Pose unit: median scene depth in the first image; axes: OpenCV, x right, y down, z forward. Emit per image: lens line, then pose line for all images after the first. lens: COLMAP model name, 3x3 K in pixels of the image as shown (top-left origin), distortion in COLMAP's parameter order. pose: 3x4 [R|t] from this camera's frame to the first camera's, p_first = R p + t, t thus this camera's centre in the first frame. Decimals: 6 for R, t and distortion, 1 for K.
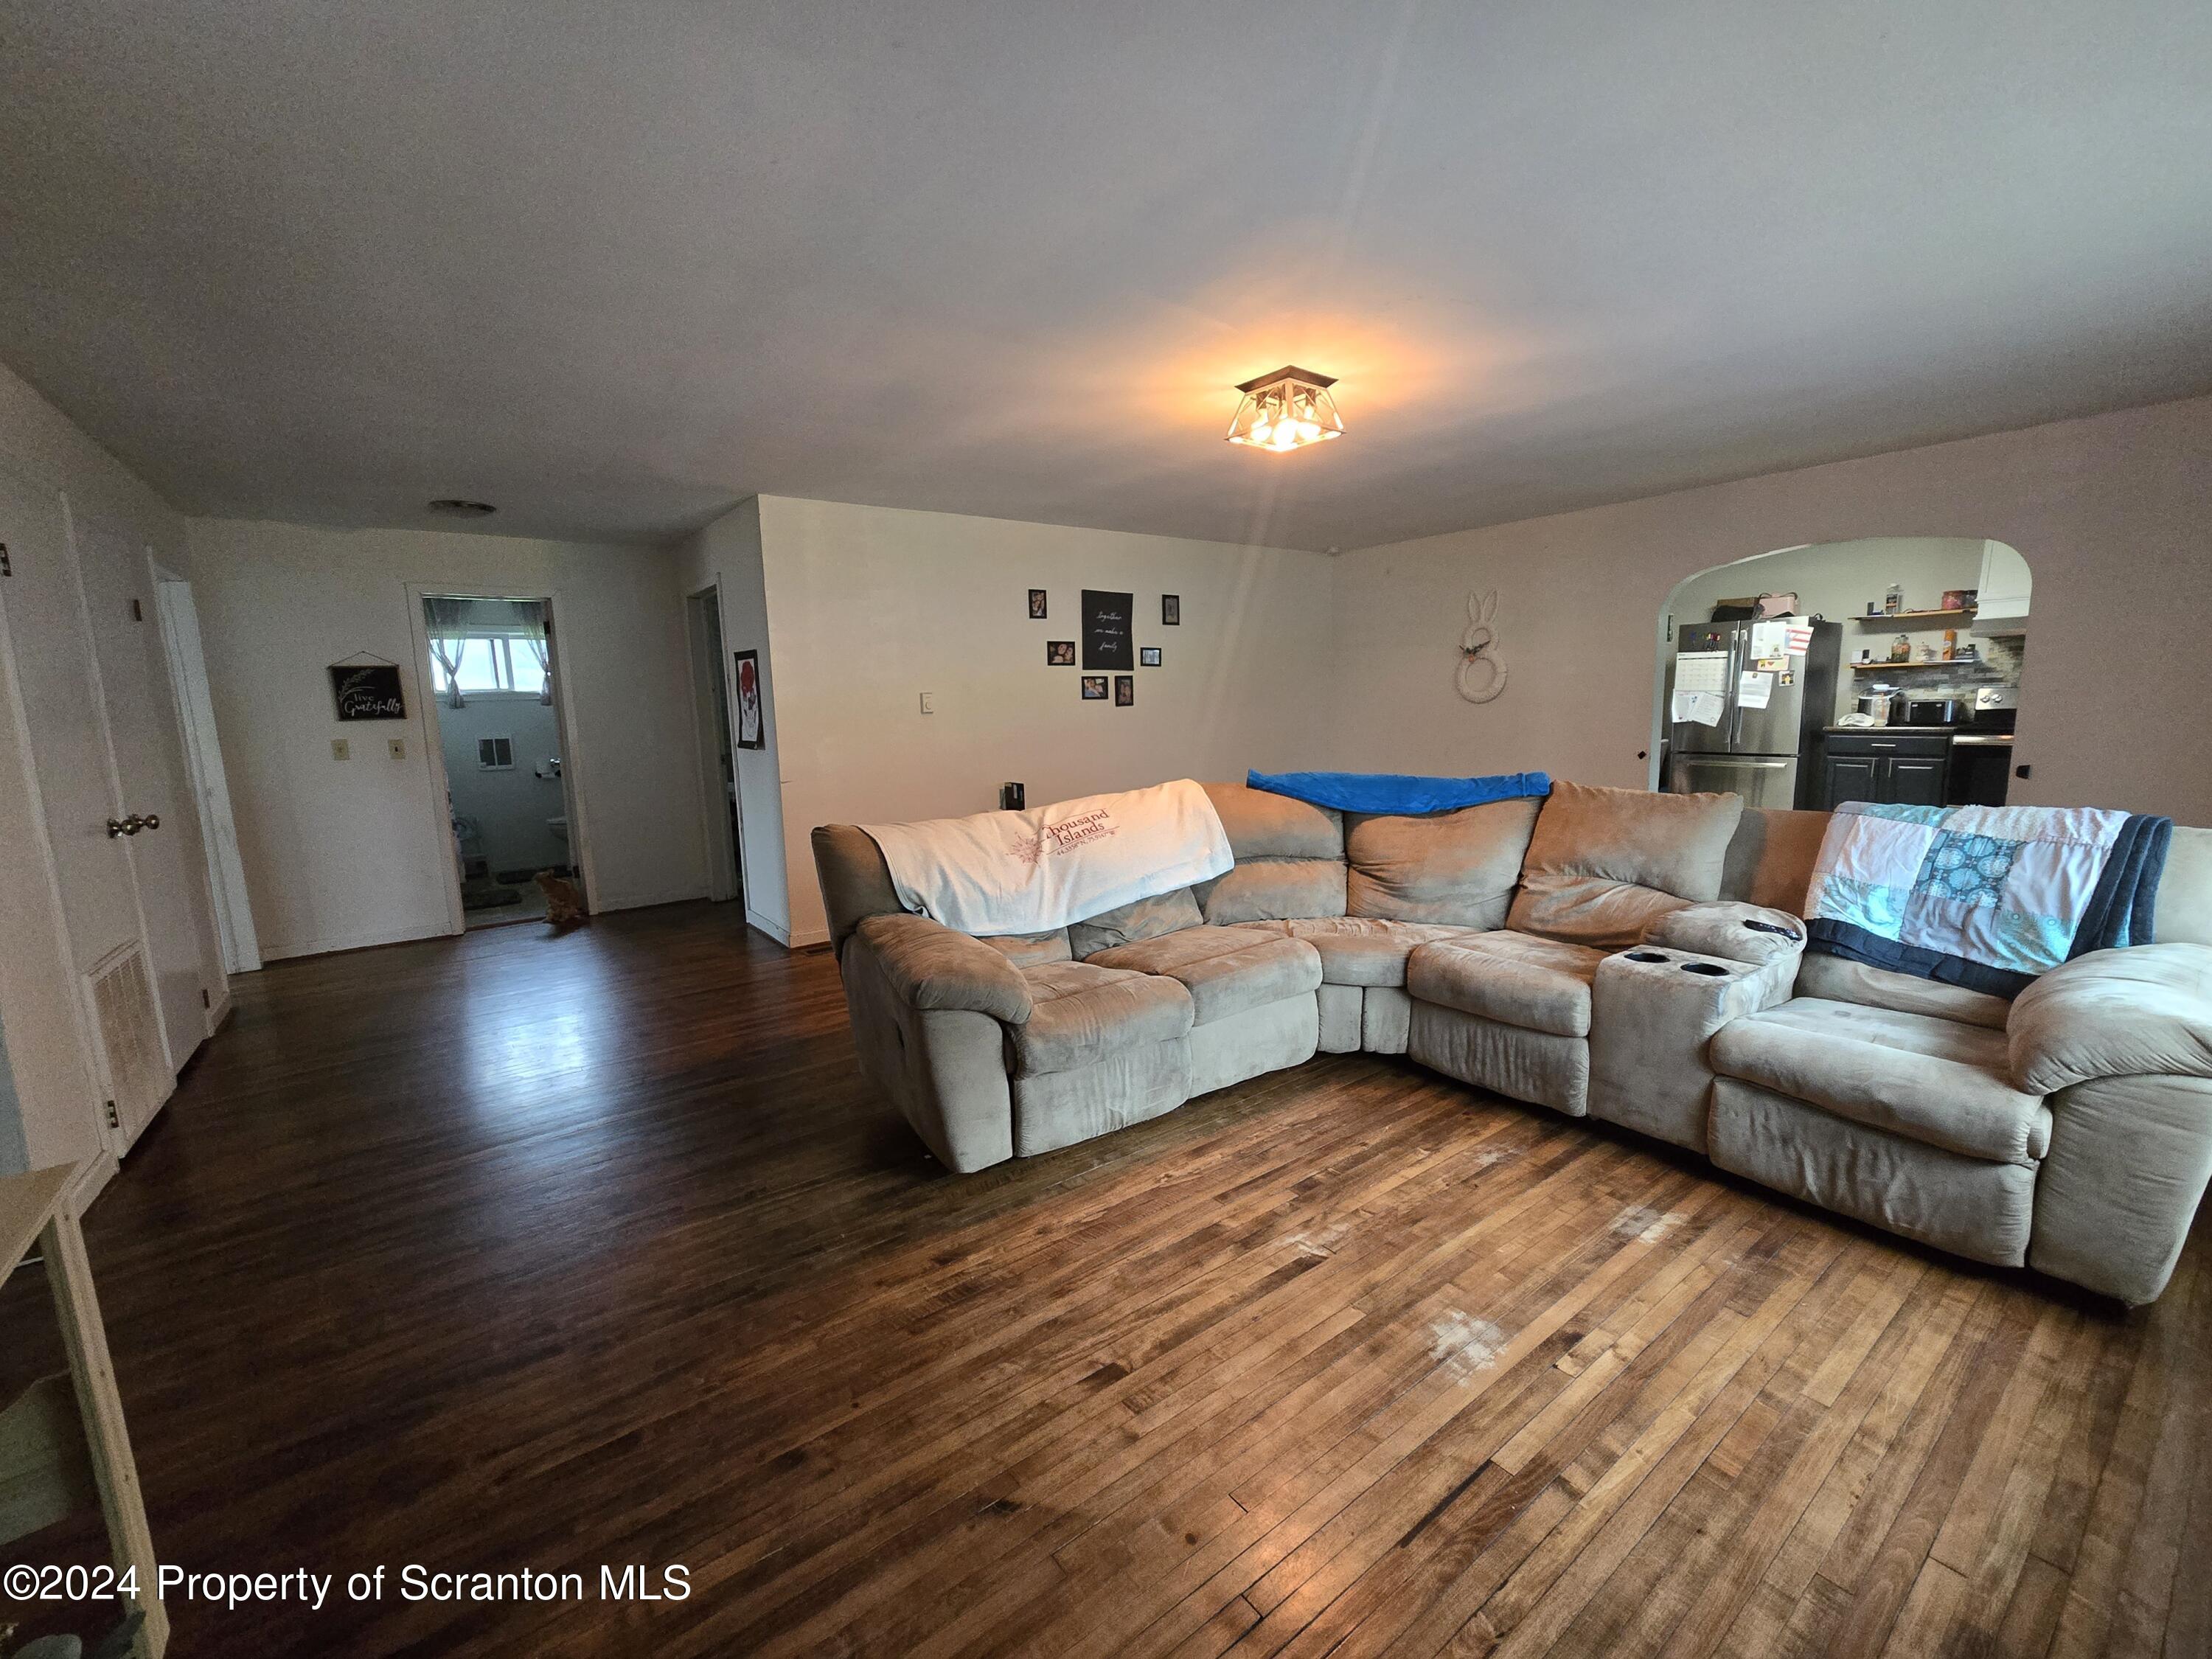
lens RADIAL K [[904.8, 0, 1106.0], [0, 904.8, 829.5], [0, 0, 1]] dist [0.001004, -0.000304]
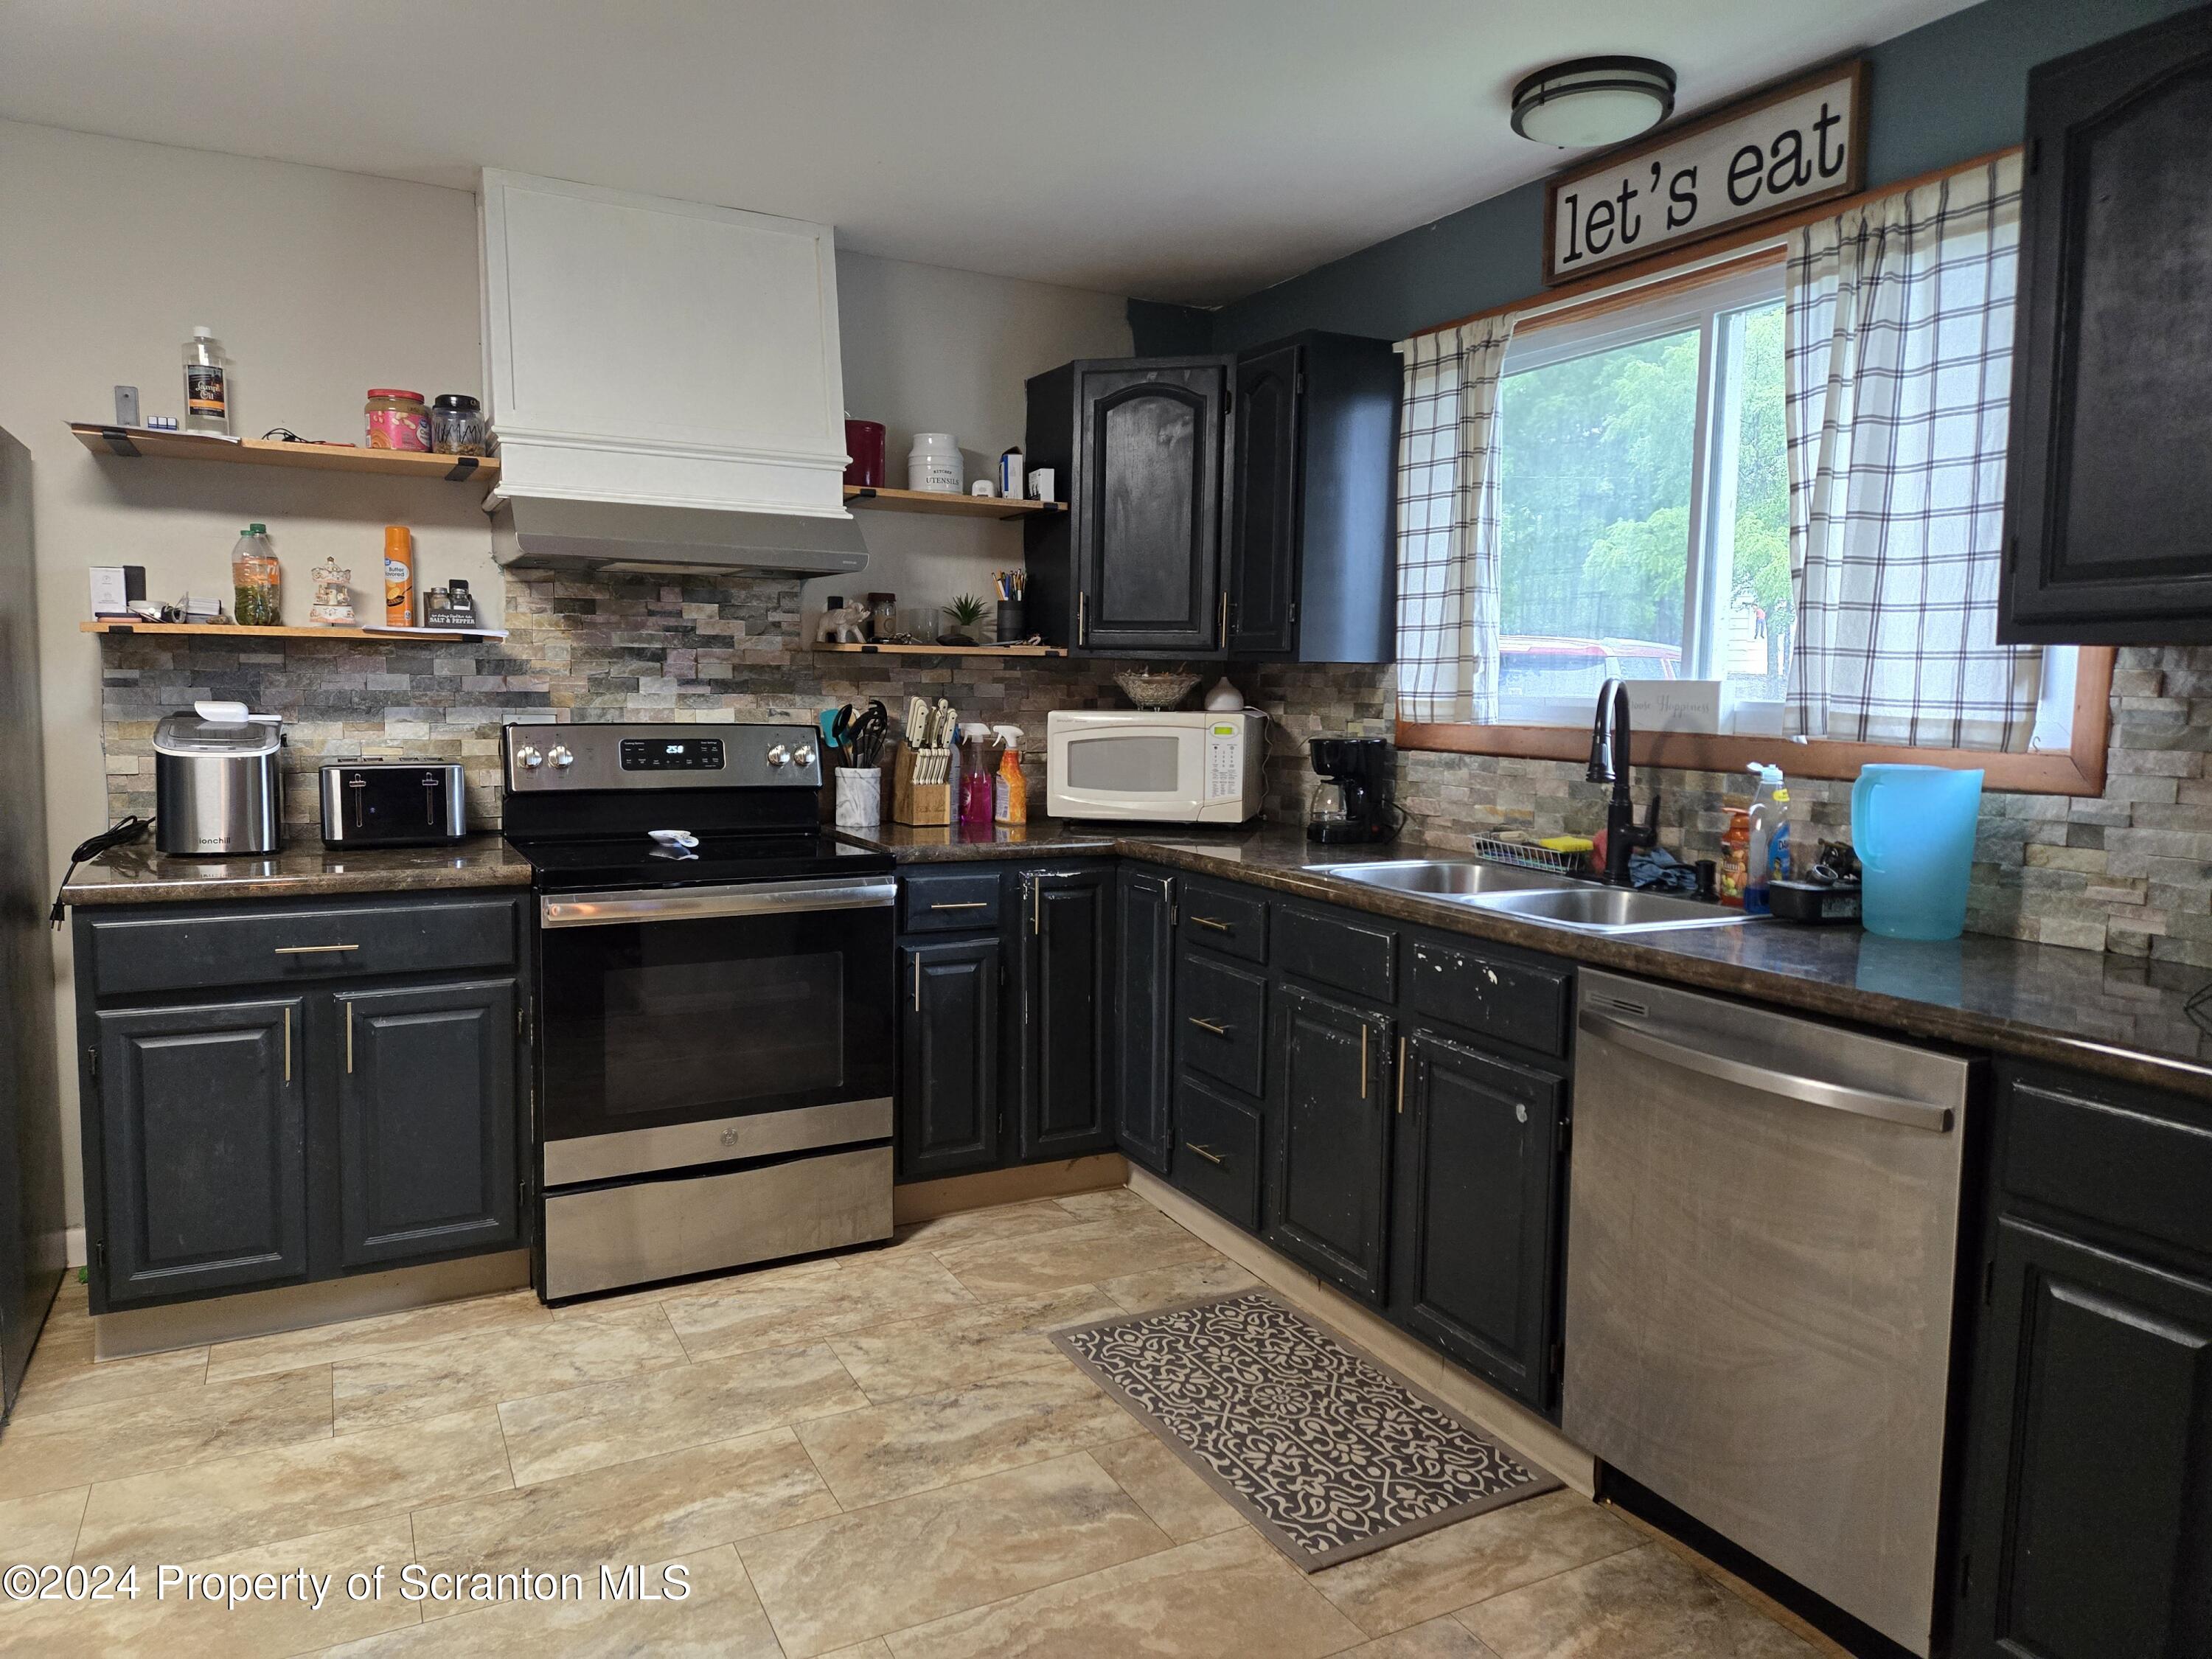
lens RADIAL K [[1472.6, 0, 1106.0], [0, 1472.6, 829.5], [0, 0, 1]] dist [0.046332, -0.000993]
pose [[0.150857, -0.066284, 0.986331, 0.474438], [0.124497, 0.991079, 0.047562, -0.114917], [-0.980685, 0.115621, 0.157763, 0.699530]]
